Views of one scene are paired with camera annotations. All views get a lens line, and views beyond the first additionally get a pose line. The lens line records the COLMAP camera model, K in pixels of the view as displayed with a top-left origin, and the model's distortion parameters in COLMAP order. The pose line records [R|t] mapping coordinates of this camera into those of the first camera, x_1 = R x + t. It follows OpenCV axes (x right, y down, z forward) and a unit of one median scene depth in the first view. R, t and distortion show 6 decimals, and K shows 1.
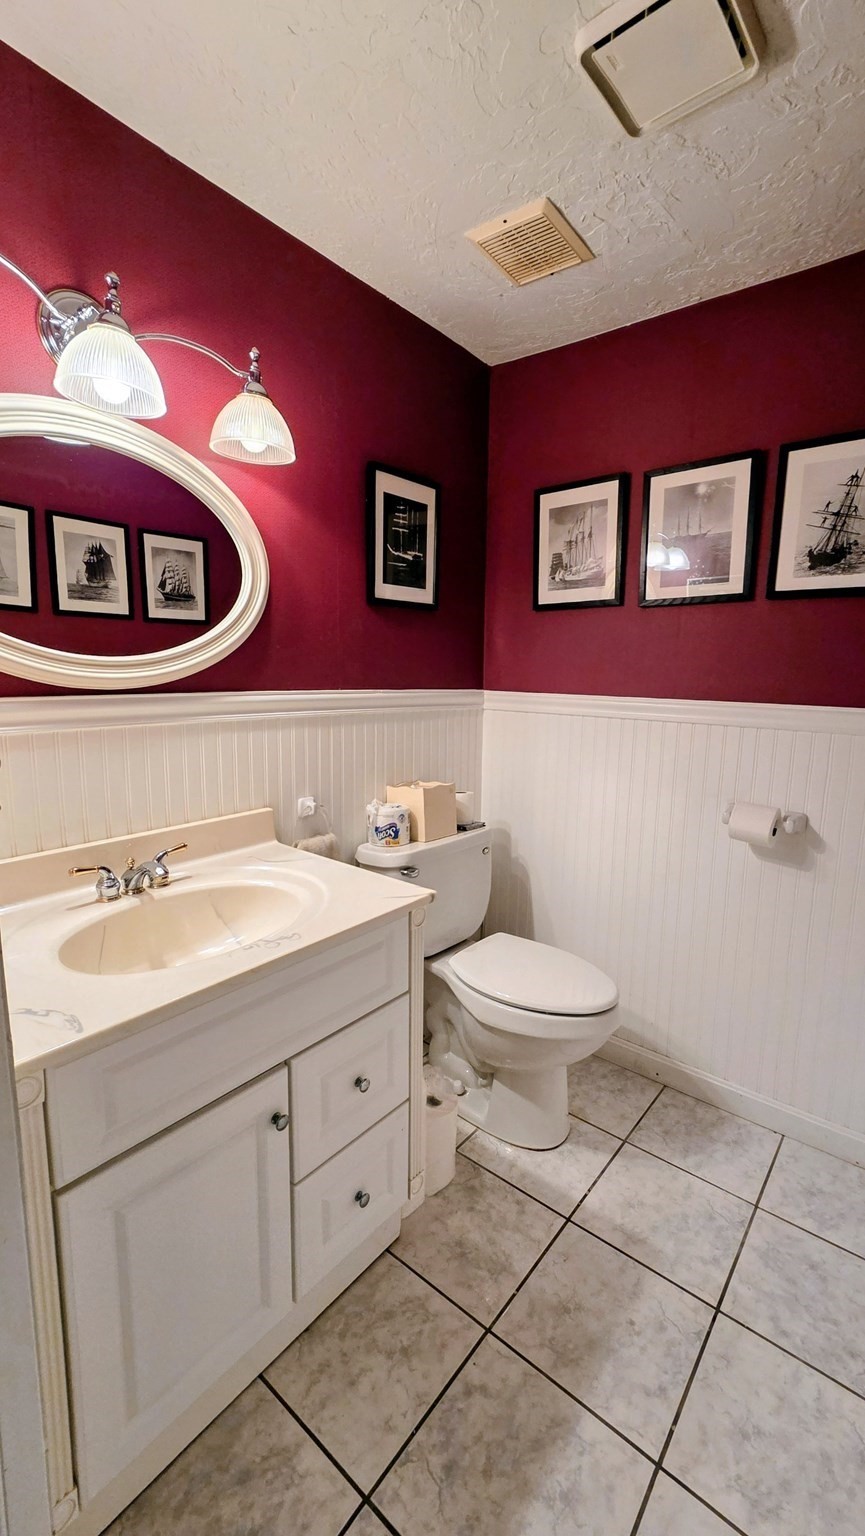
lens RADIAL K [[627.9, 0, 435.5], [0, 627.9, 761.2], [0, 0, 1]] dist [-0.003854, 0.000490]
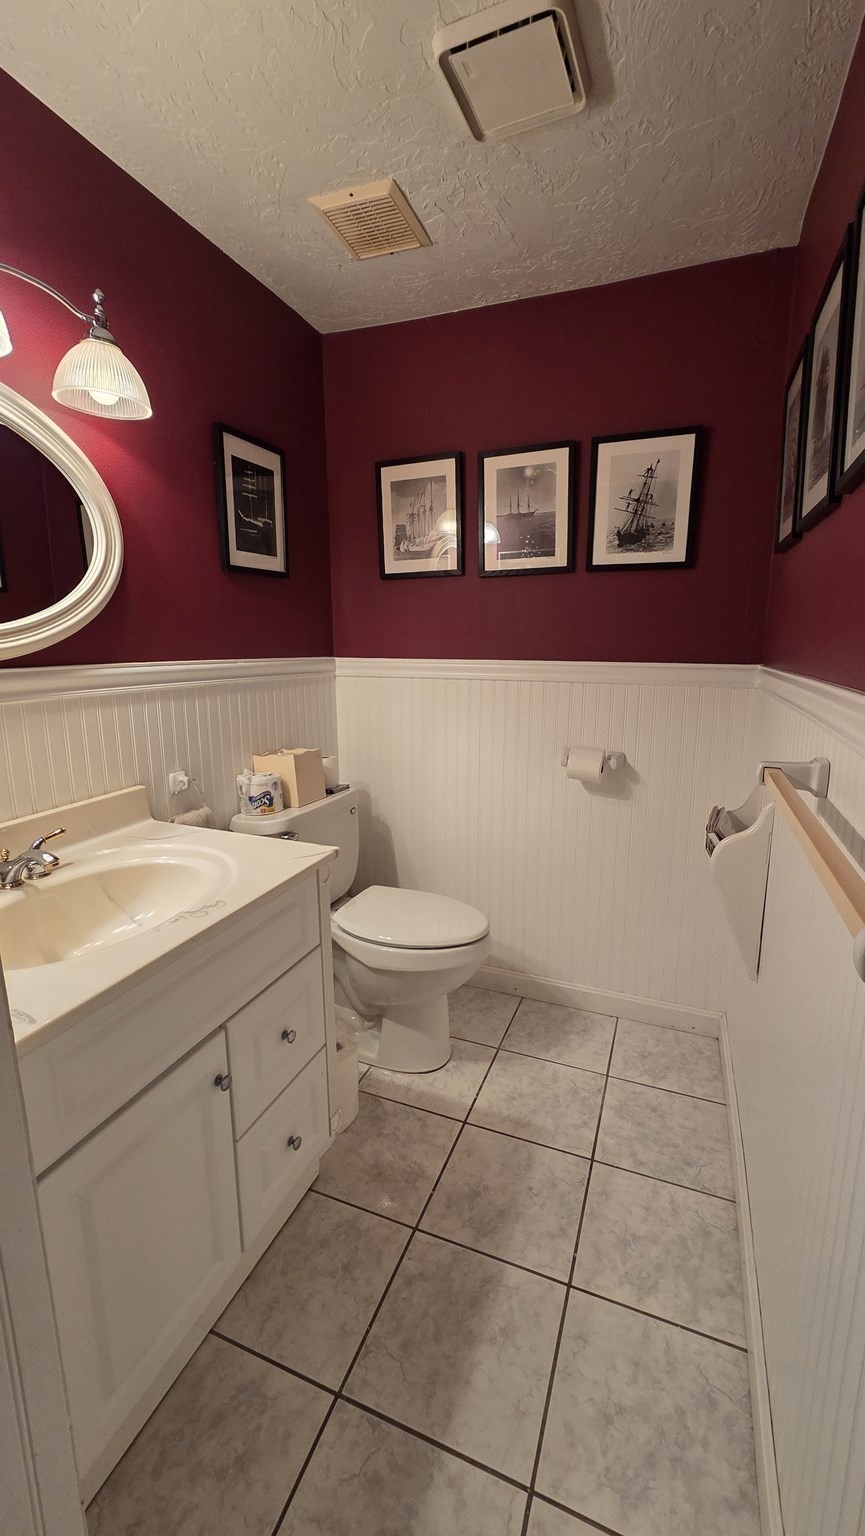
lens RADIAL K [[627.9, 0, 412.8], [0, 627.9, 759.4], [0, 0, 1]] dist [-0.003854, 0.000490]
pose [[0.955645, -0.072061, 0.285568, -0.154712], [0.059439, 0.996843, 0.052635, 0.009714], [-0.288459, -0.033326, 0.956912, -0.039148]]
